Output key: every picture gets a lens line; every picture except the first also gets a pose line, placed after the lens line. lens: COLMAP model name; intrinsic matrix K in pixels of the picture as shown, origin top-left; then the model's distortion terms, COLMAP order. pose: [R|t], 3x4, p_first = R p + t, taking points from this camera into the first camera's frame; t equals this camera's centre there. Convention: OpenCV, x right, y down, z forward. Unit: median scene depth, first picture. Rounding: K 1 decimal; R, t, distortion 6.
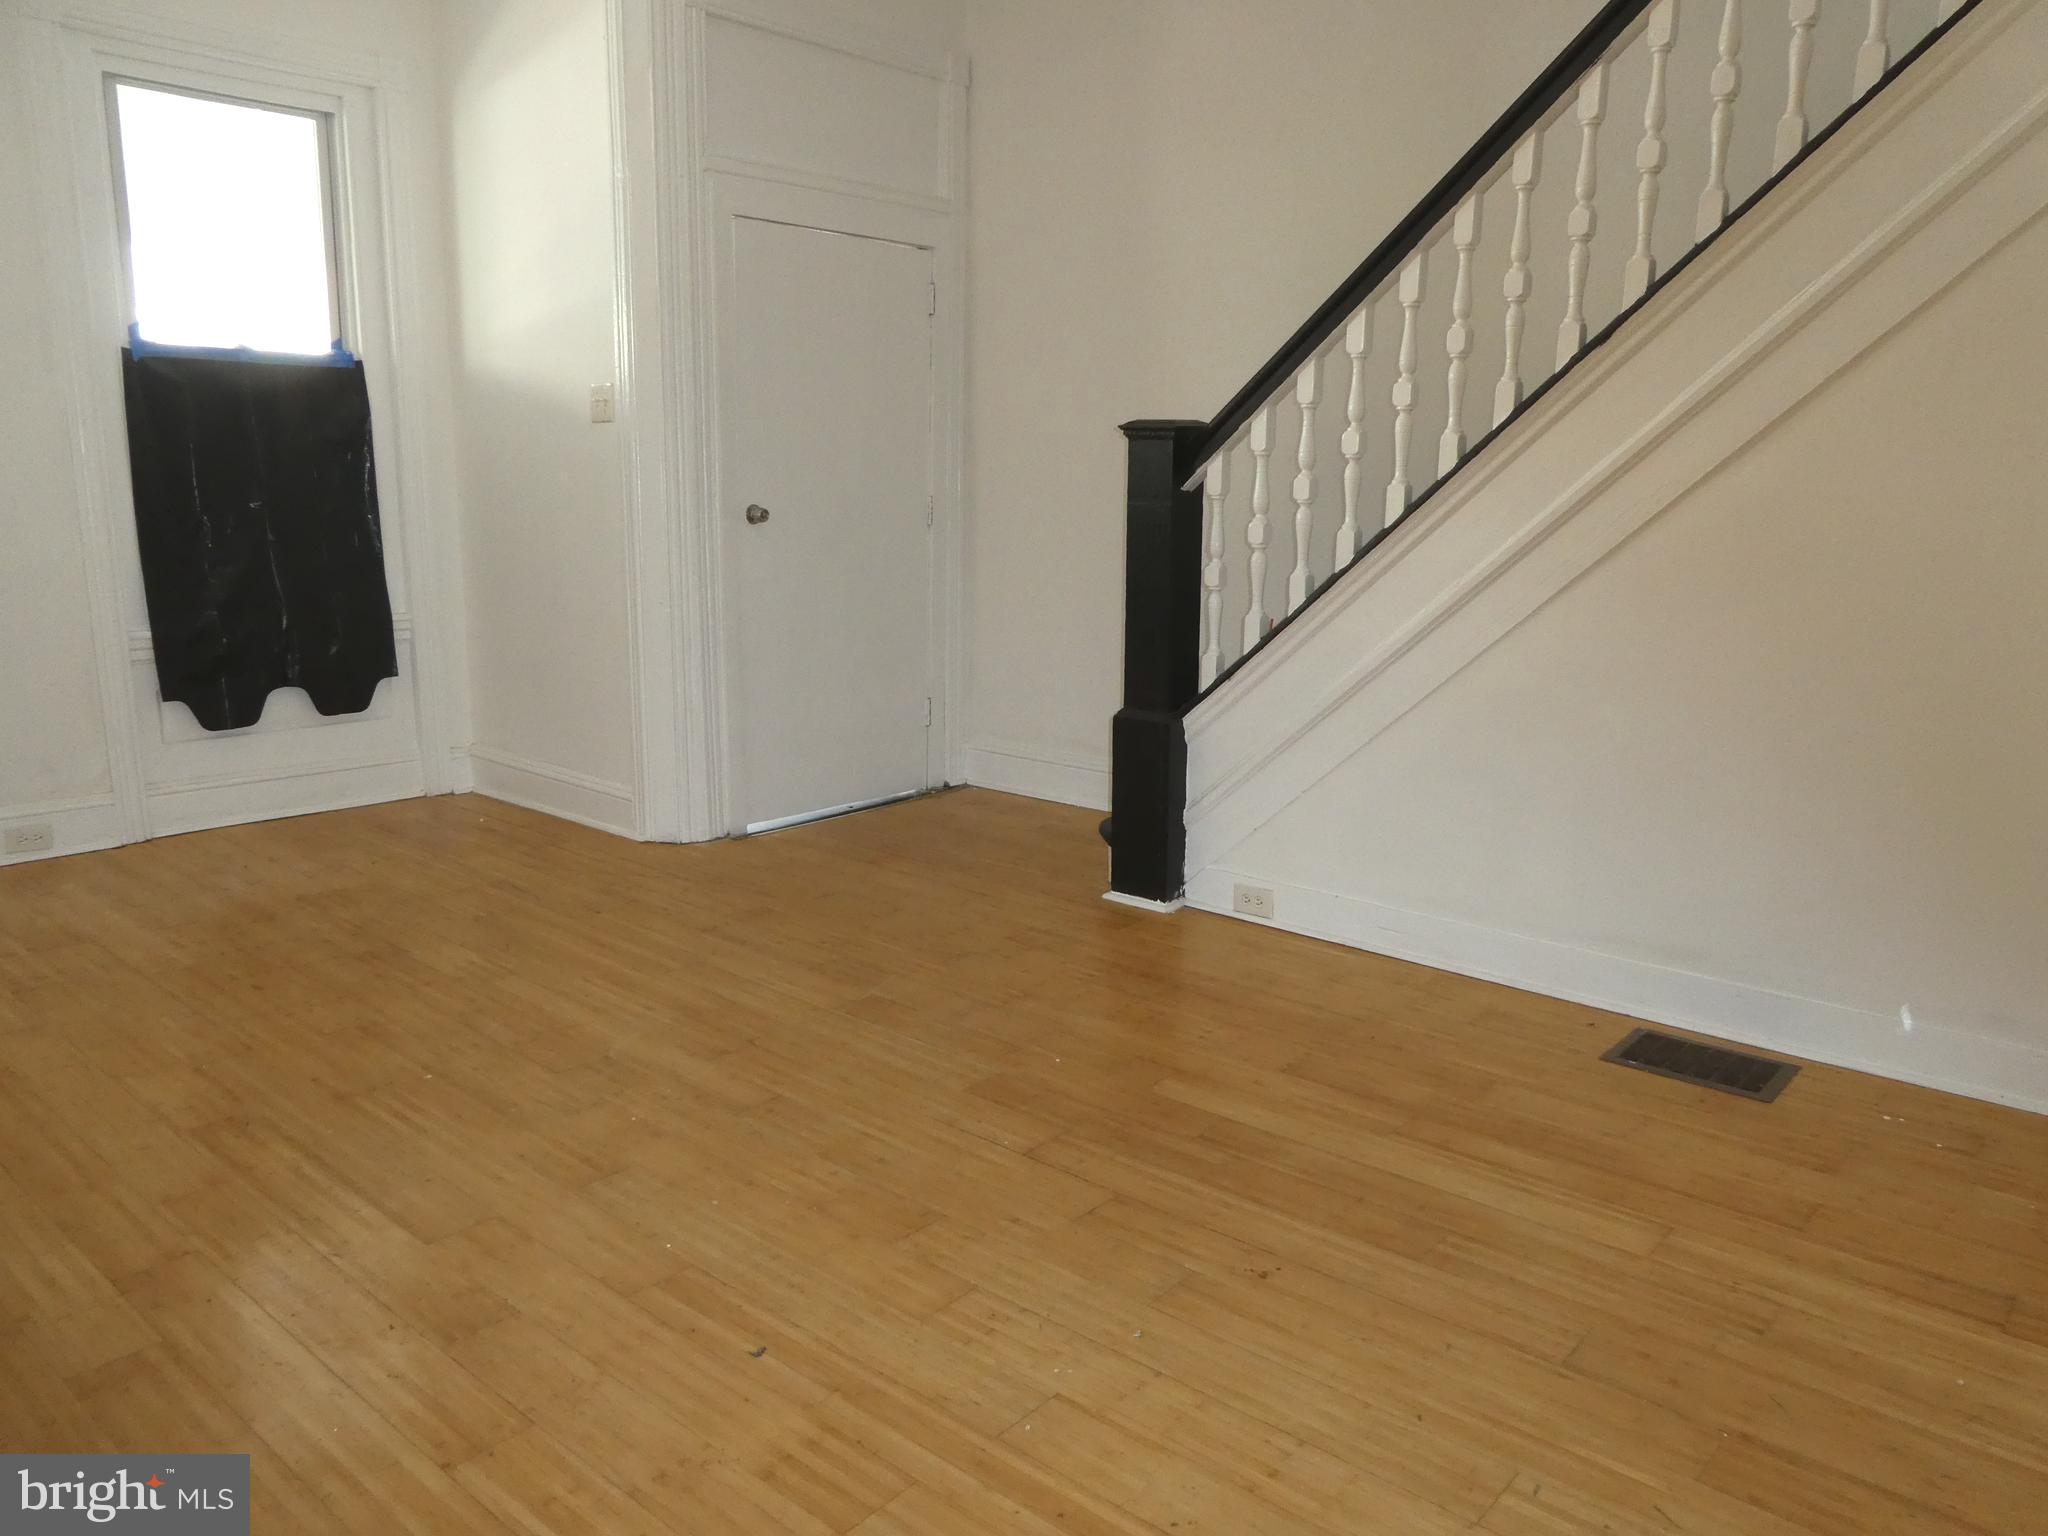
lens RADIAL K [[1465.2, 0, 1032.3], [0, 1465.2, 704.9], [0, 0, 1]] dist [-0.039474, 0.052547]
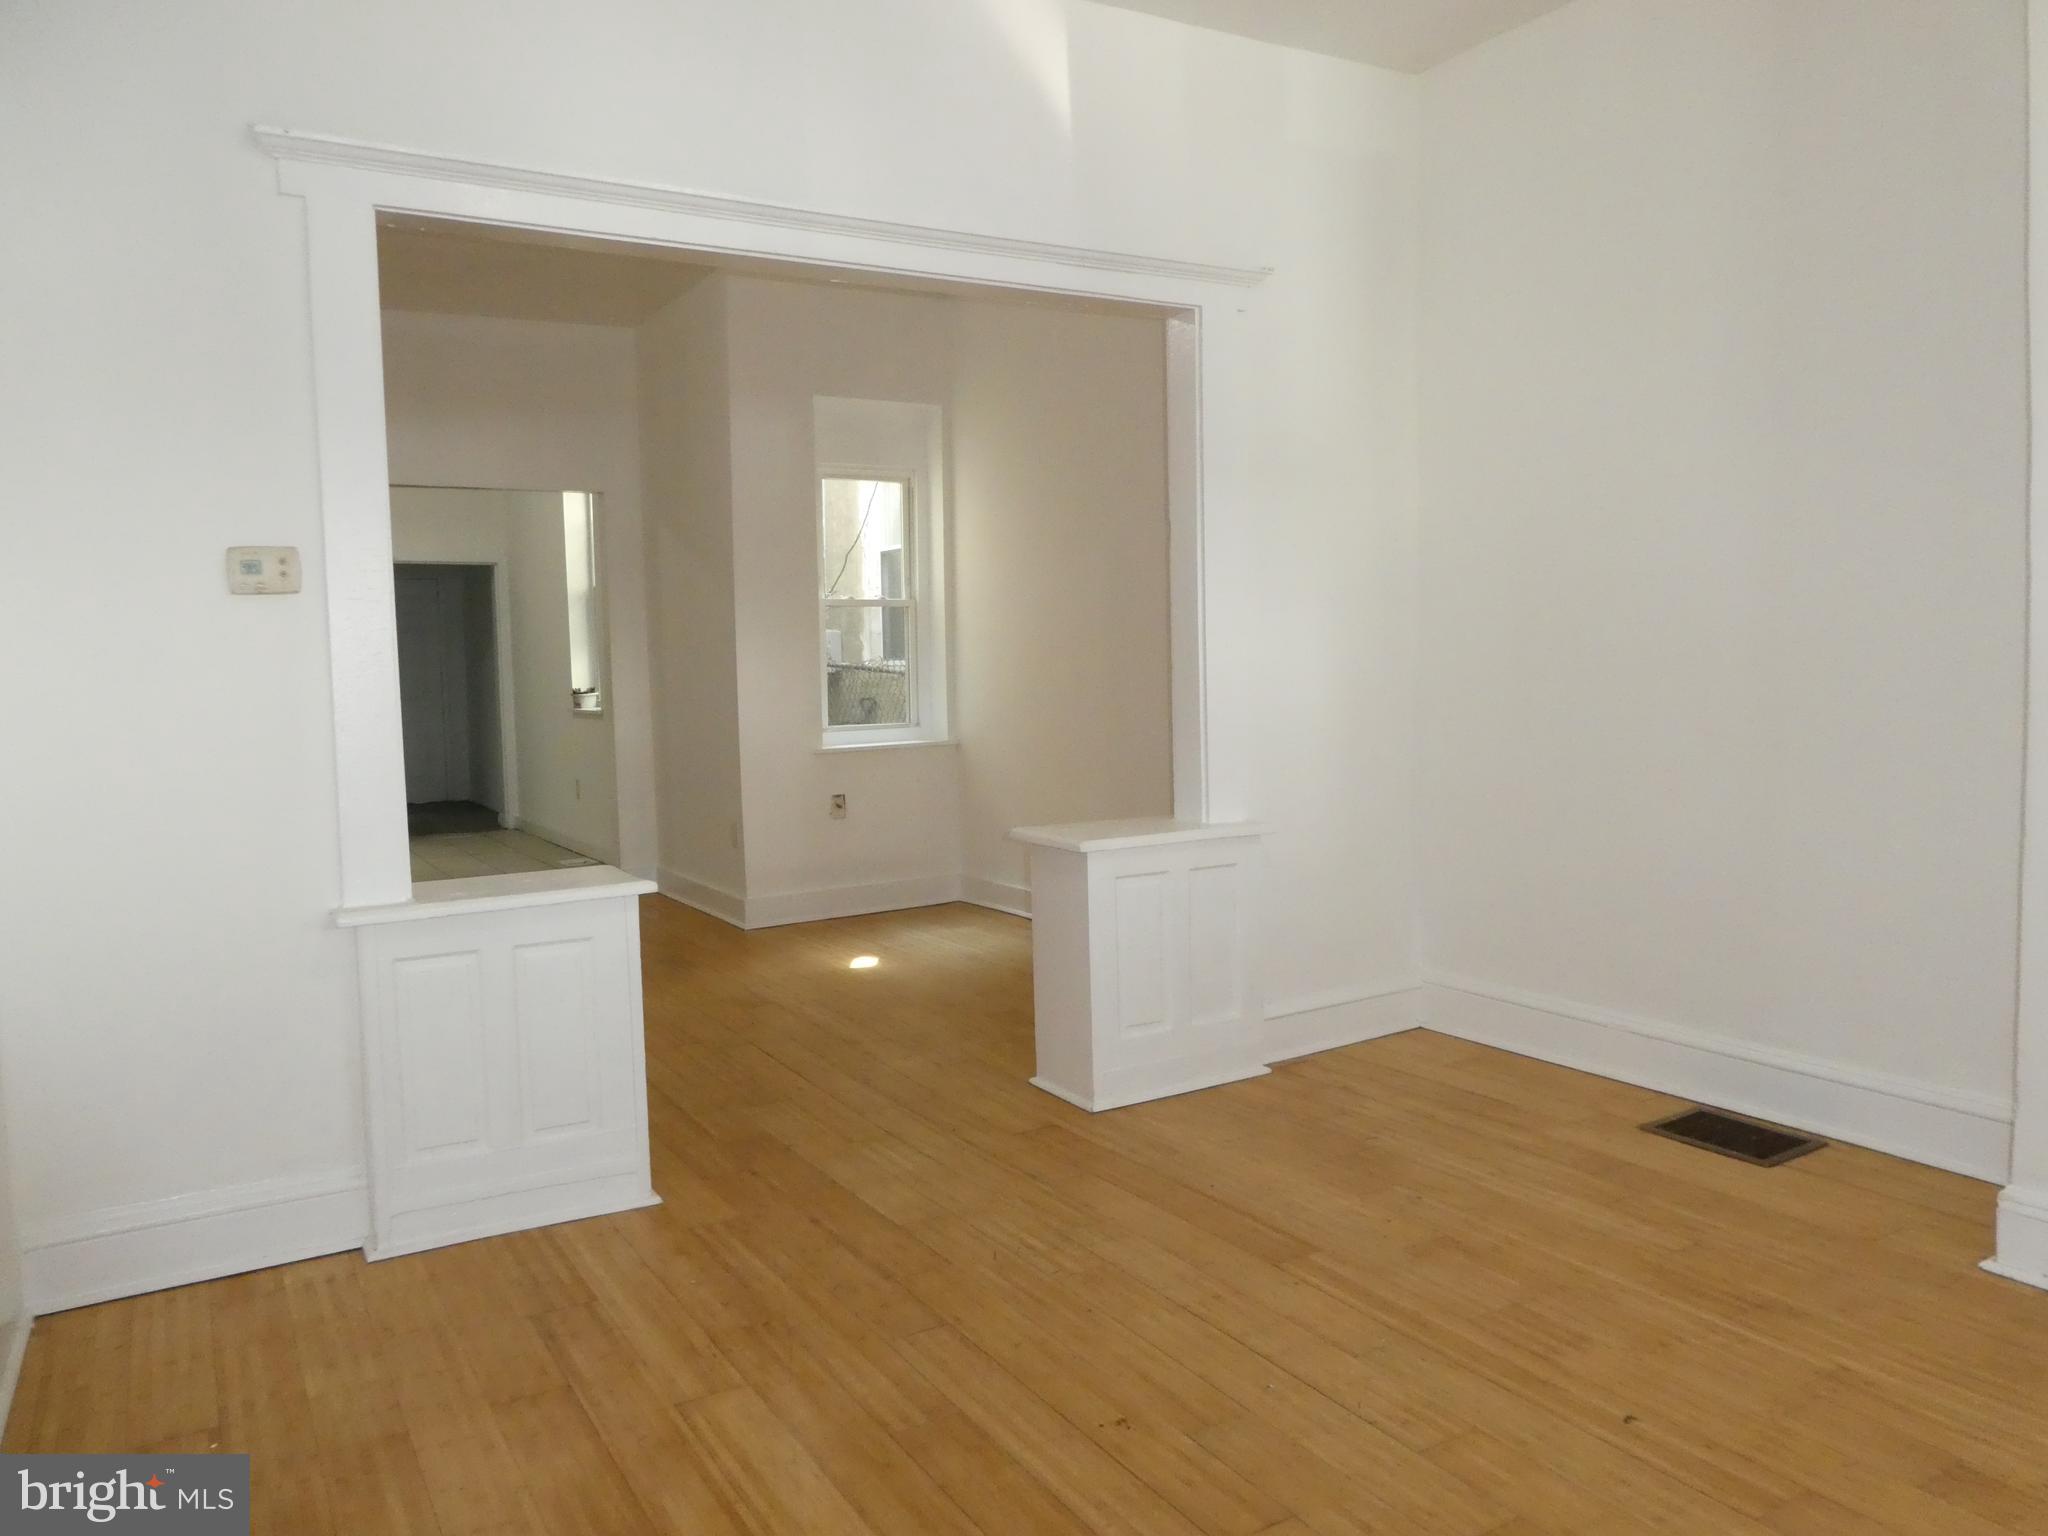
lens RADIAL K [[1472.0, 0, 1043.1], [0, 1472.0, 768.7], [0, 0, 1]] dist [-0.024504, -0.003133]
pose [[-0.951746, -0.005953, 0.306828, -0.089262], [0.068788, 0.970234, 0.232196, -0.263251], [-0.299077, 0.242098, -0.923007, 1.742137]]
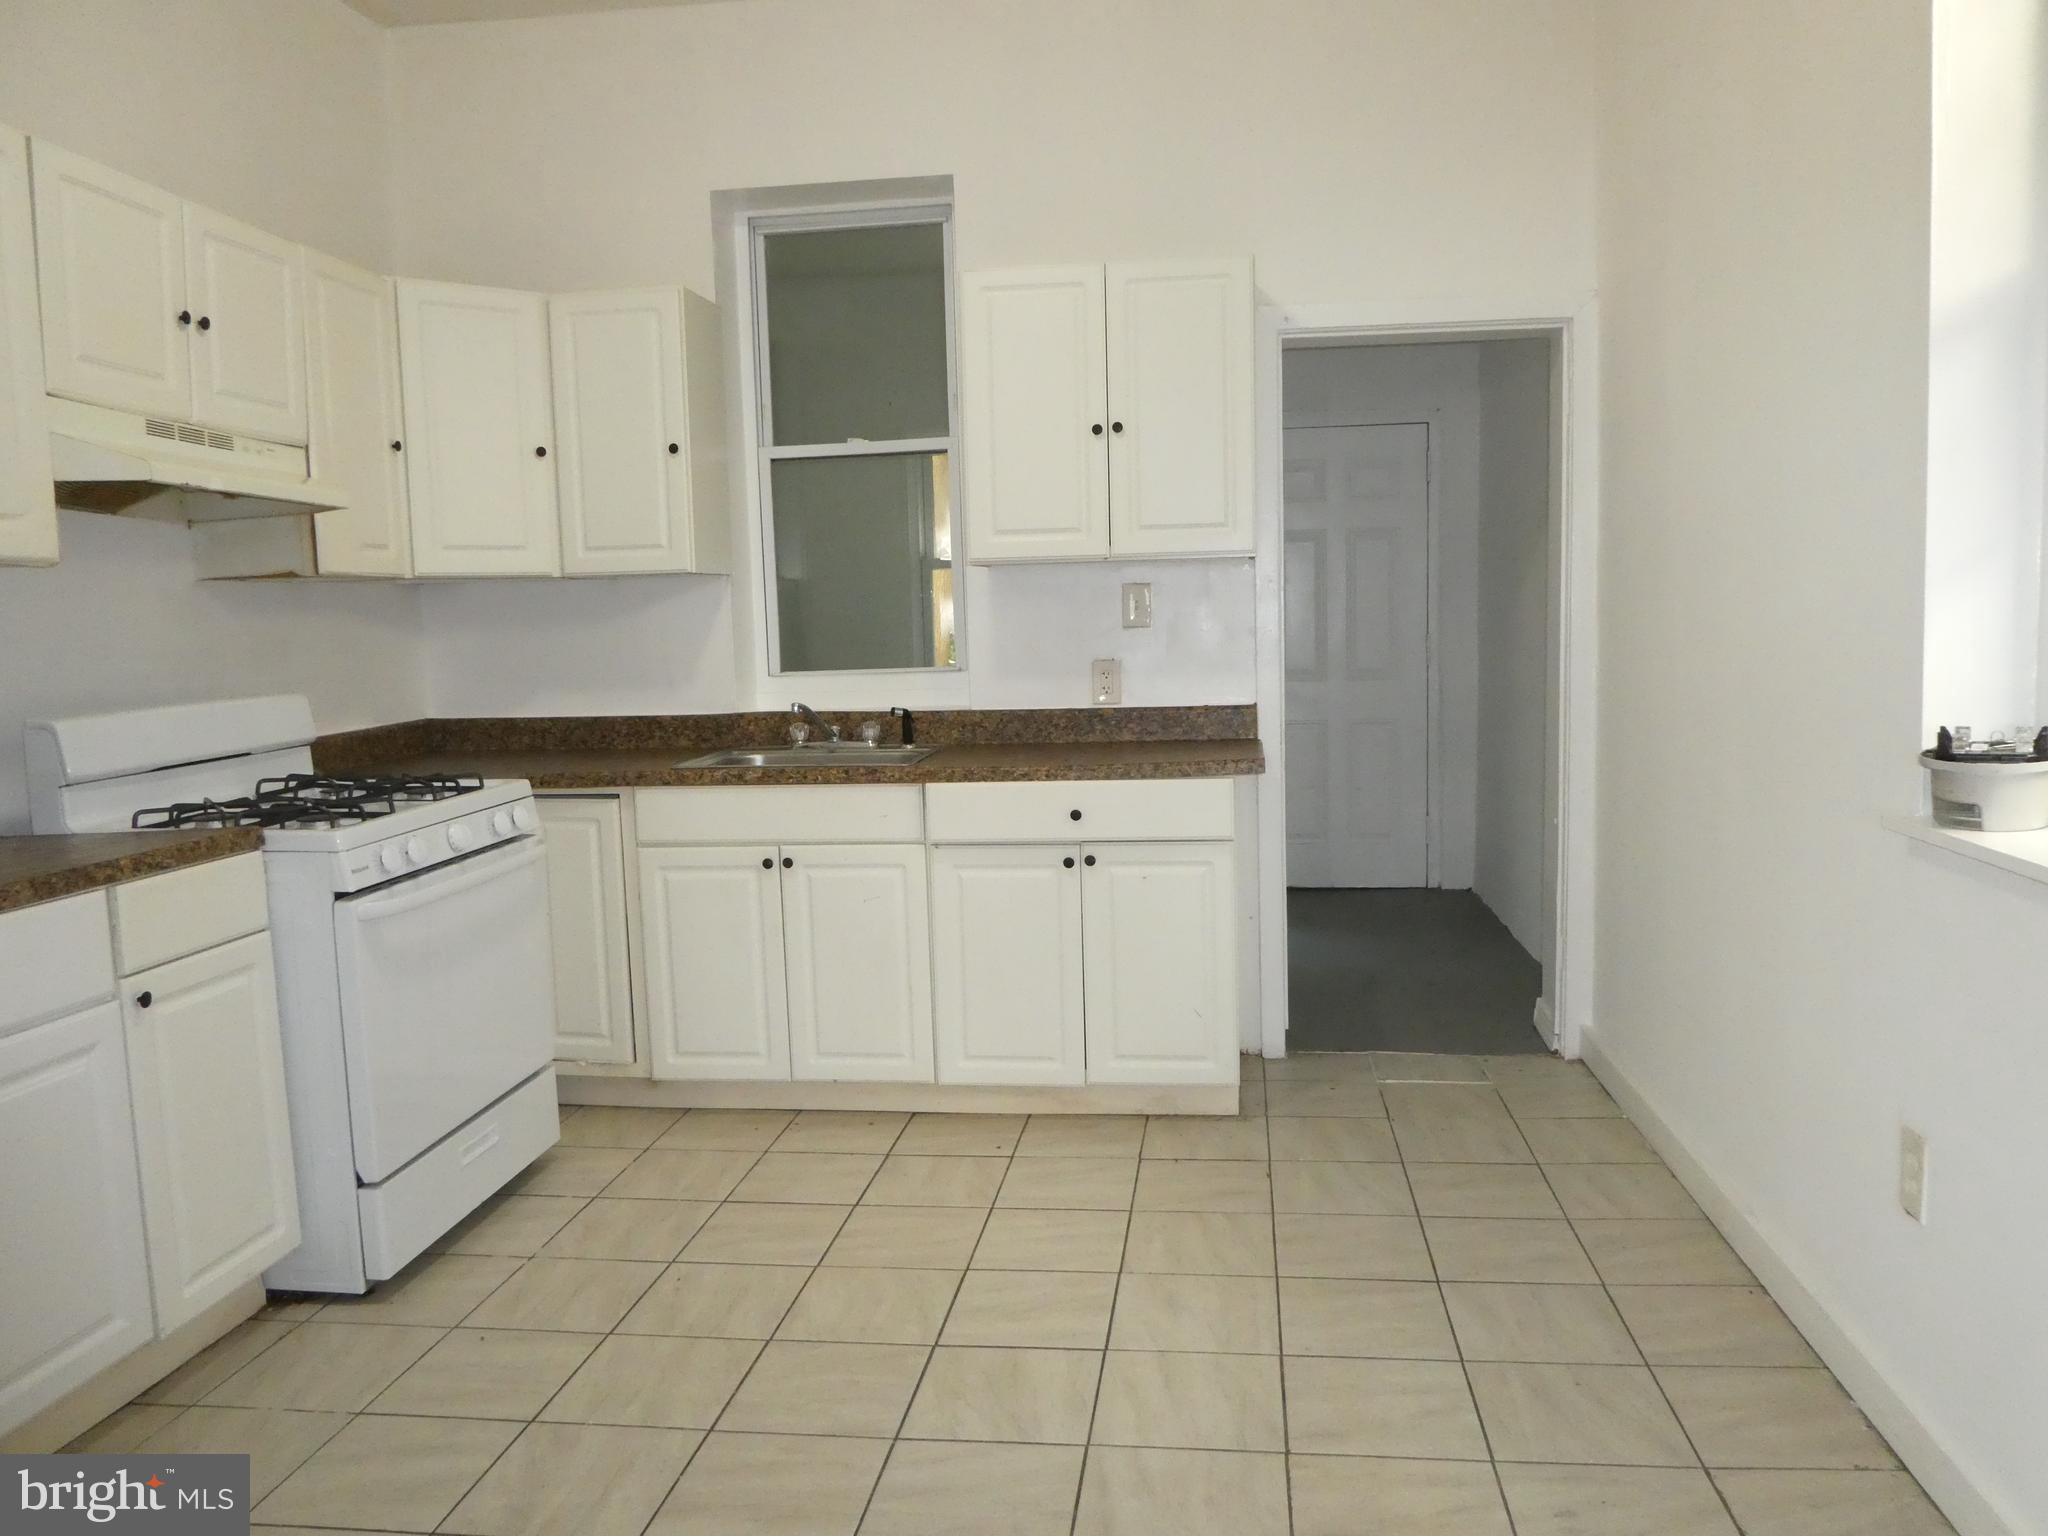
lens RADIAL K [[1467.0, 0, 1031.3], [0, 1467.0, 766.5], [0, 0, 1]] dist [-0.036191, 0.033154]
pose [[-0.543924, -0.076937, 0.835600, 1.836323], [0.160836, 0.967767, 0.193800, 0.118022], [-0.823577, 0.239807, -0.514018, -0.630650]]
